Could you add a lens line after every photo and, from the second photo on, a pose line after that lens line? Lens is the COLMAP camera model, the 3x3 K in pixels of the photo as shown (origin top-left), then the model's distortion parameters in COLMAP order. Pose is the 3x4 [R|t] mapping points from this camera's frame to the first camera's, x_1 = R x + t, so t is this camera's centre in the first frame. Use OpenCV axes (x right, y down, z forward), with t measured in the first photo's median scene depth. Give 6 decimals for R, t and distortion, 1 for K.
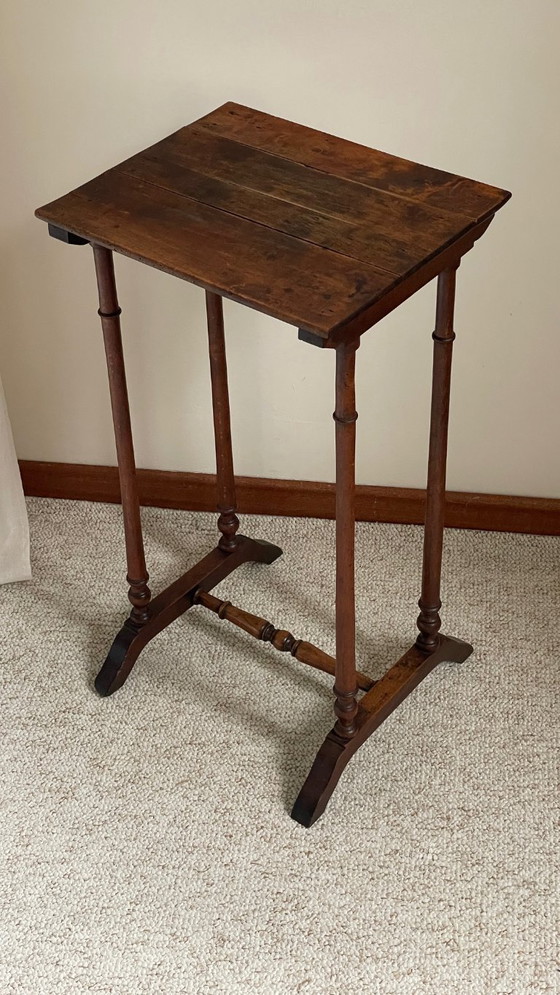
lens RADIAL K [[1504.9, 0, 269.4], [0, 1504.9, 513.3], [0, 0, 1]] dist [0.092040, 0.000000]
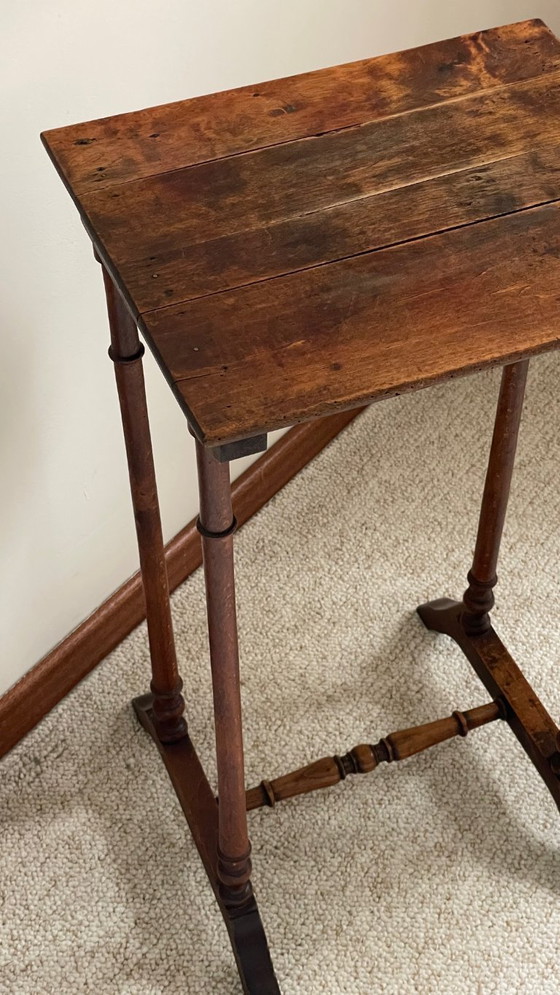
lens RADIAL K [[1504.9, 0, 279.3], [0, 1504.9, 506.4], [0, 0, 1]] dist [0.092040, 0.000000]
pose [[0.490457, -0.622255, 0.610124, -0.413287], [0.554472, 0.762940, 0.332390, -0.296915], [-0.672319, 0.175274, 0.719212, 0.532387]]
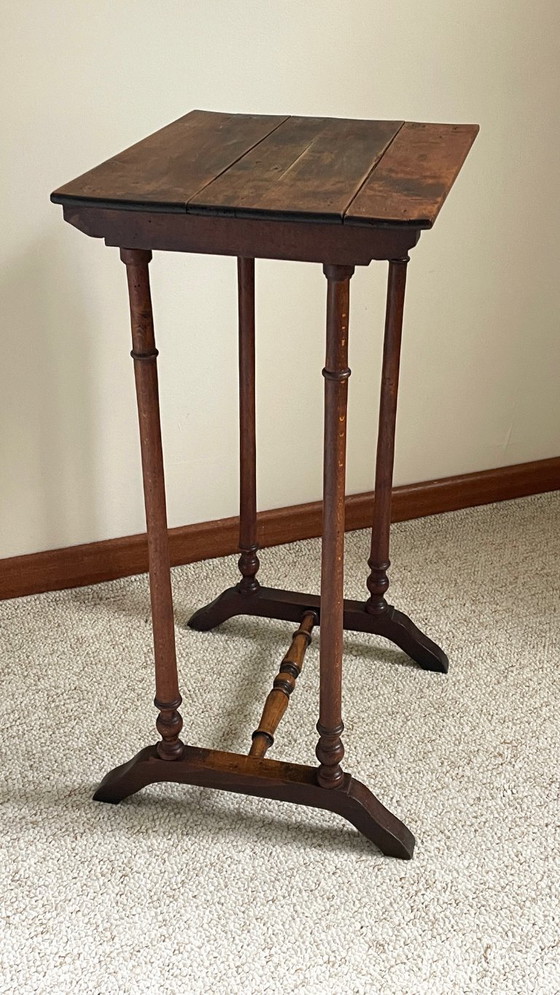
lens RADIAL K [[1117.3, 0, 292.9], [0, 1117.3, 486.6], [0, 0, 1]] dist [0.047326, 0.000000]
pose [[0.885872, -0.213609, 0.411827, -0.277418], [0.292584, 0.946139, -0.138621, 0.097862], [-0.360034, 0.243294, 0.900657, 0.339501]]
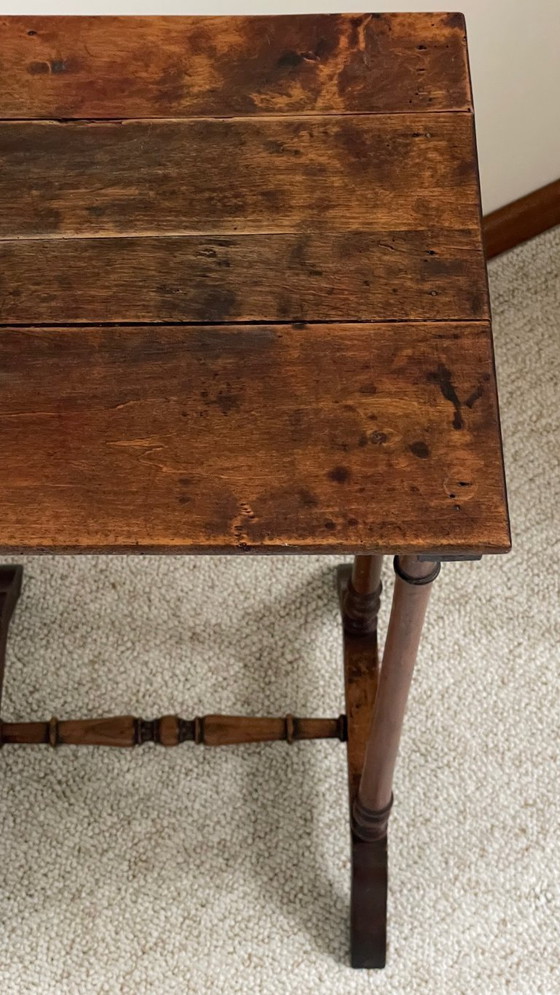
lens RADIAL K [[1504.9, 0, 273.2], [0, 1504.9, 509.6], [0, 0, 1]] dist [0.092040, 0.000000]
pose [[0.779836, -0.533543, 0.327395, -0.129432], [0.385728, 0.821488, 0.419965, -0.273807], [-0.493020, -0.201219, 0.846429, 0.490022]]
